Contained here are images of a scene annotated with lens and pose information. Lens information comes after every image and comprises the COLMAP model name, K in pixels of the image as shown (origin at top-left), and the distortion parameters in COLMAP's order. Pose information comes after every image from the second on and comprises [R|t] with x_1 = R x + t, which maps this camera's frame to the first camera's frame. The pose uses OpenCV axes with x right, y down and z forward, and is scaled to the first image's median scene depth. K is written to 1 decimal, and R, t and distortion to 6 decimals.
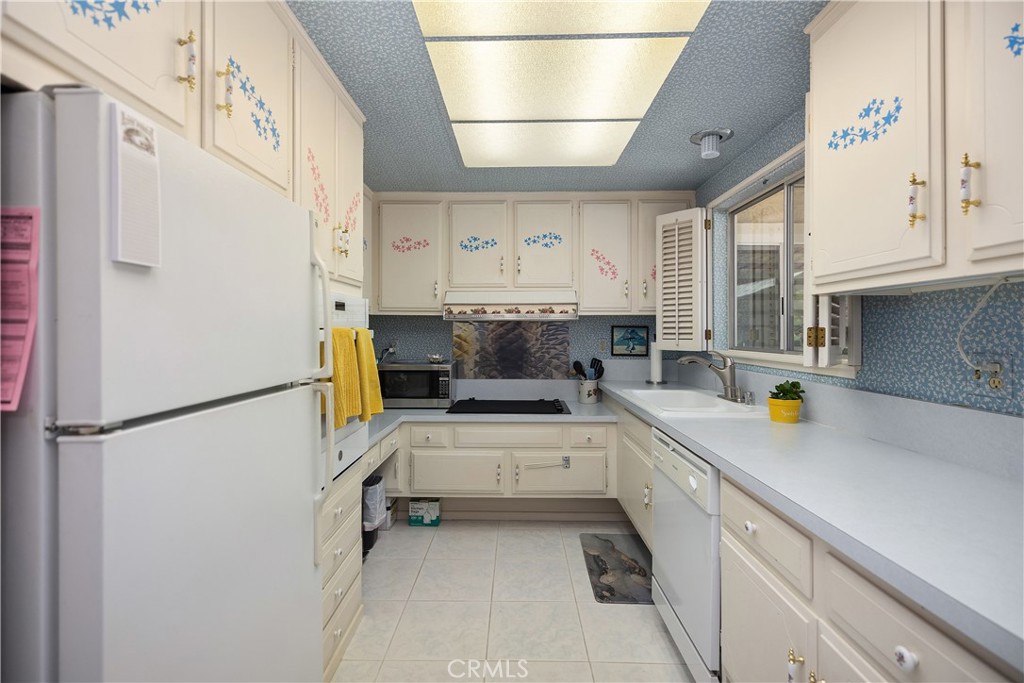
lens RADIAL K [[460.8, 0, 510.2], [0, 460.8, 328.2], [0, 0, 1]] dist [0.007533, -0.001924]
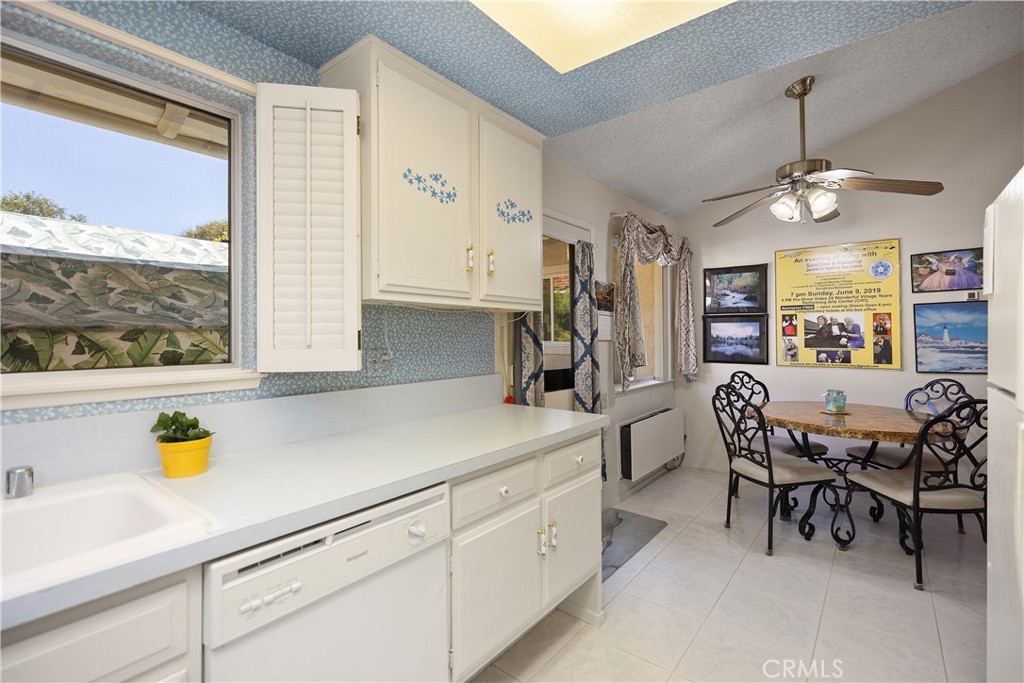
lens RADIAL K [[460.8, 0, 510.0], [0, 460.8, 327.5], [0, 0, 1]] dist [0.007533, -0.001924]
pose [[-0.785546, 0.012312, 0.618680, -0.166518], [-0.002608, 0.999727, -0.023207, 0.010964], [-0.618797, -0.019844, -0.785300, 1.219089]]
